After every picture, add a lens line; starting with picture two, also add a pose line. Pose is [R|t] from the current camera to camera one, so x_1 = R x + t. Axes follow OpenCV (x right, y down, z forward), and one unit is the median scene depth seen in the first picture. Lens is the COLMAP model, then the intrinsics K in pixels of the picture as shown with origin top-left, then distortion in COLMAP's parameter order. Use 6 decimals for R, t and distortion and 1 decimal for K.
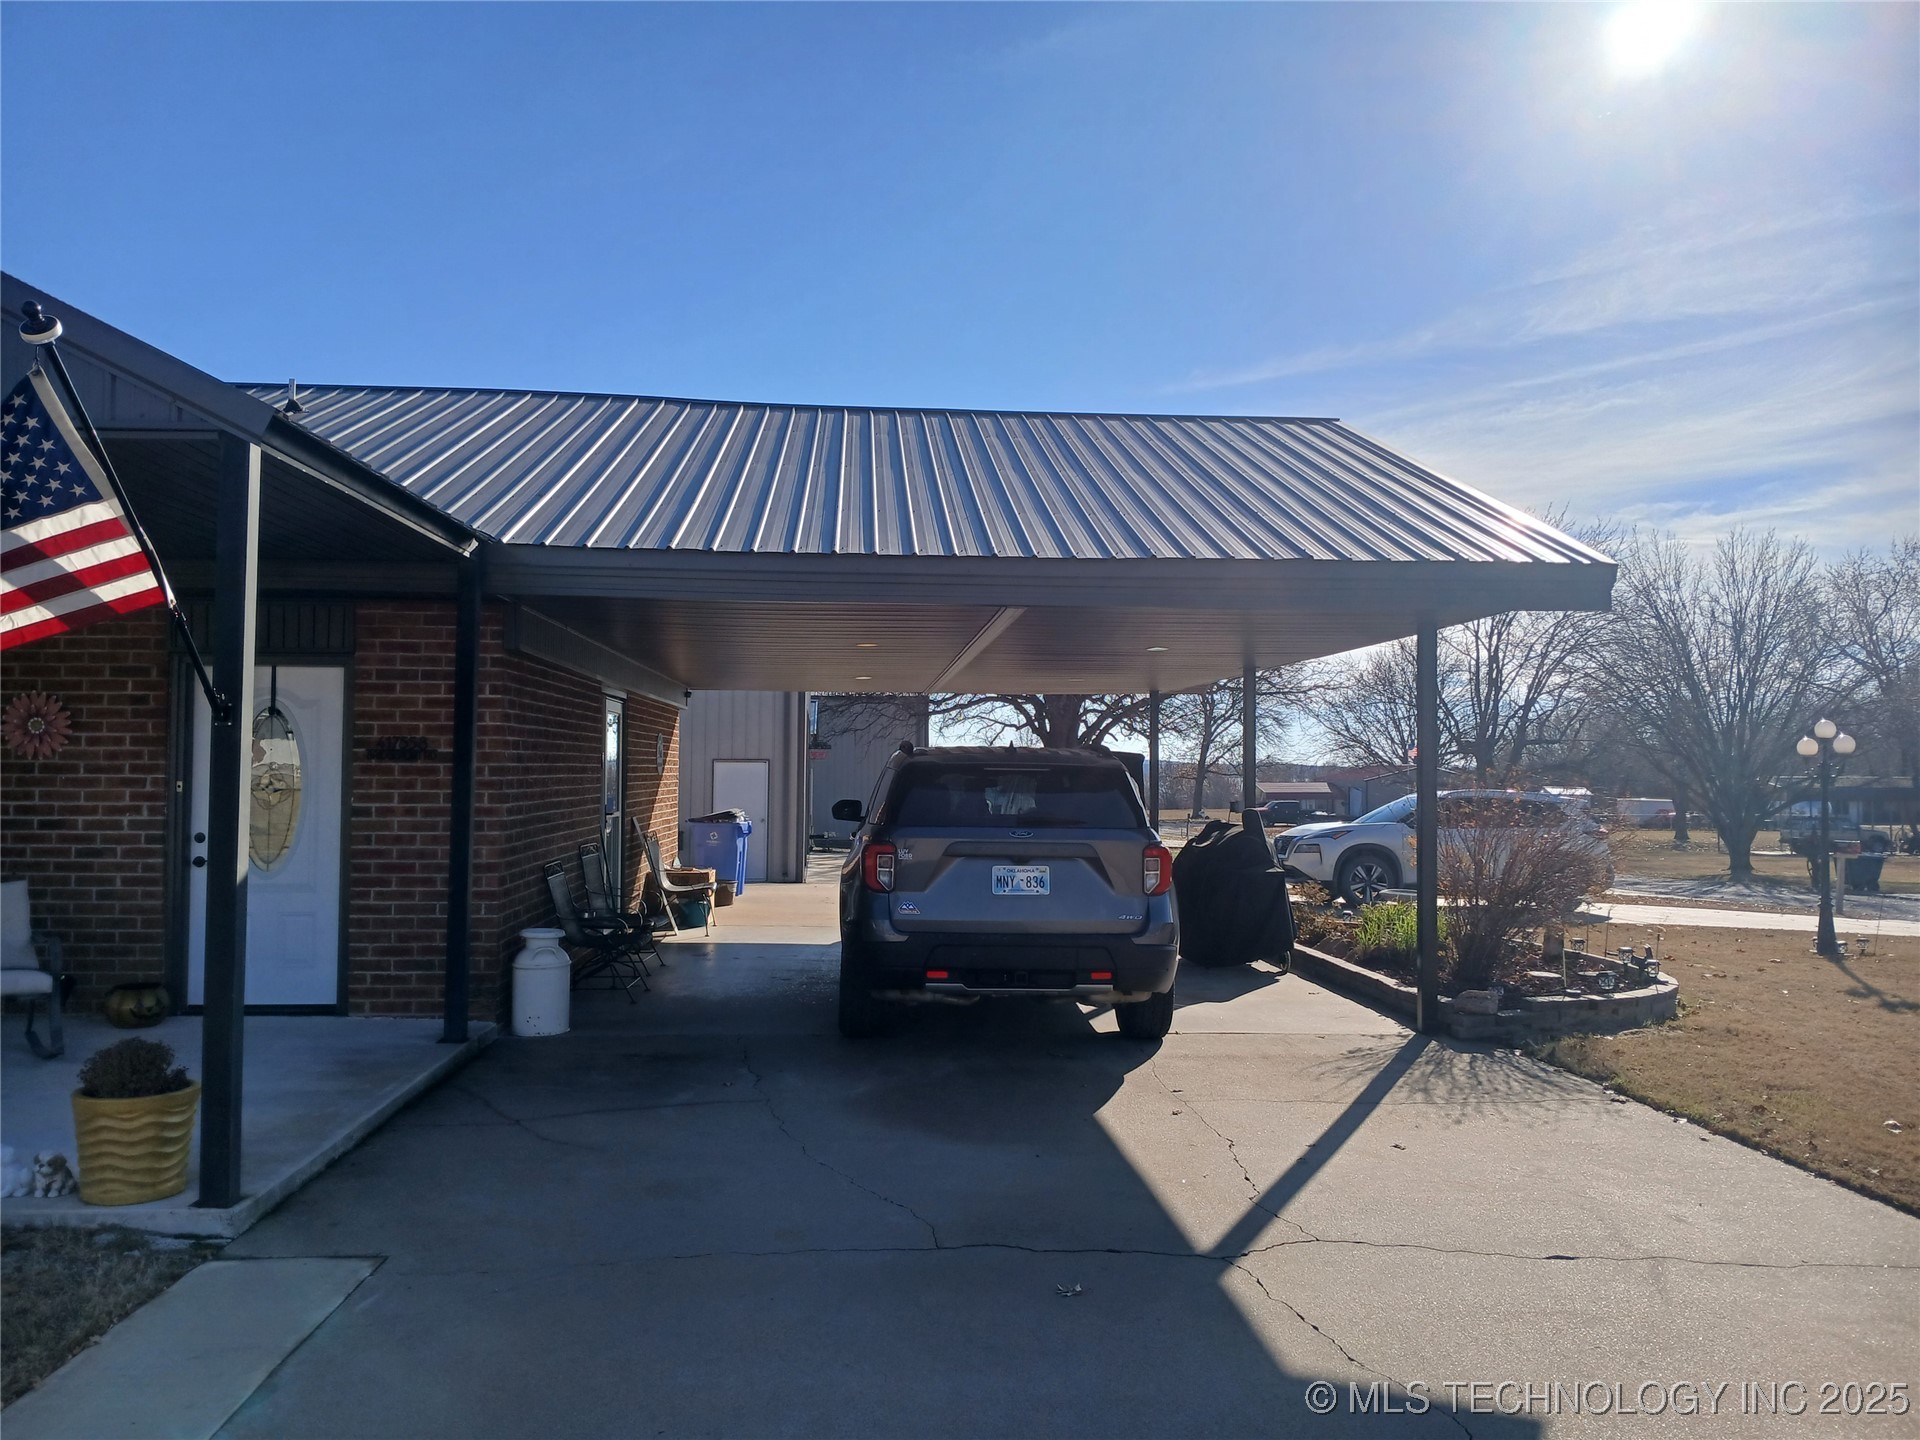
lens RADIAL K [[1471.0, 0, 959.0], [0, 1471.0, 717.4], [0, 0, 1]] dist [-0.000051, -0.003593]
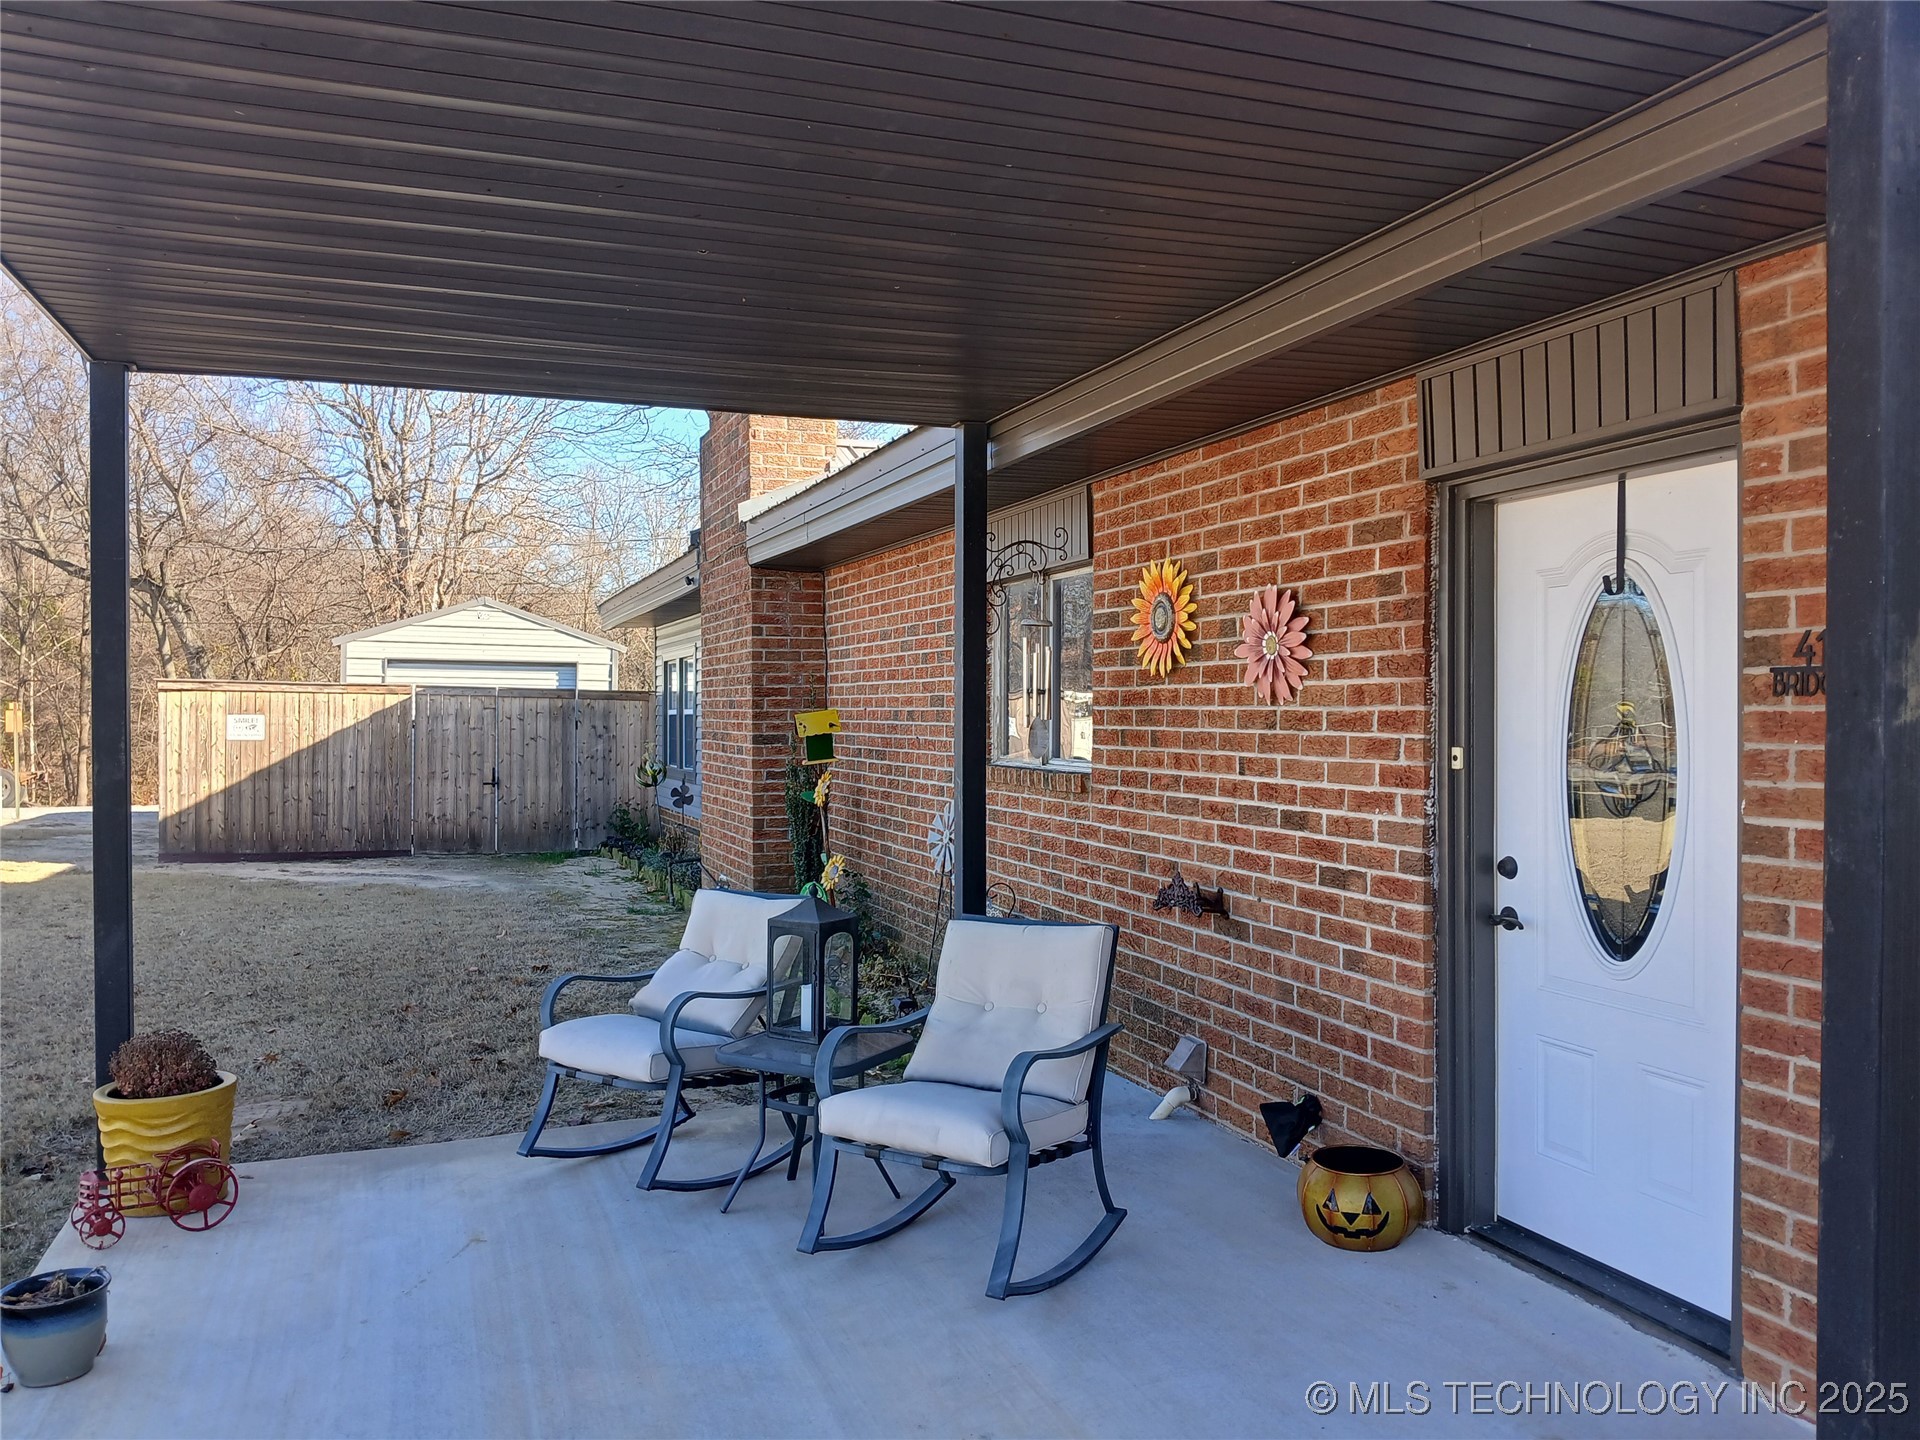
lens RADIAL K [[1471.0, 0, 959.3], [0, 1471.0, 702.6], [0, 0, 1]] dist [-0.000051, -0.003593]
pose [[0.283009, -0.010305, -0.959062, -0.115324], [0.039506, 0.999219, 0.000922, 0.022265], [0.958303, -0.038149, 0.283195, 0.717139]]
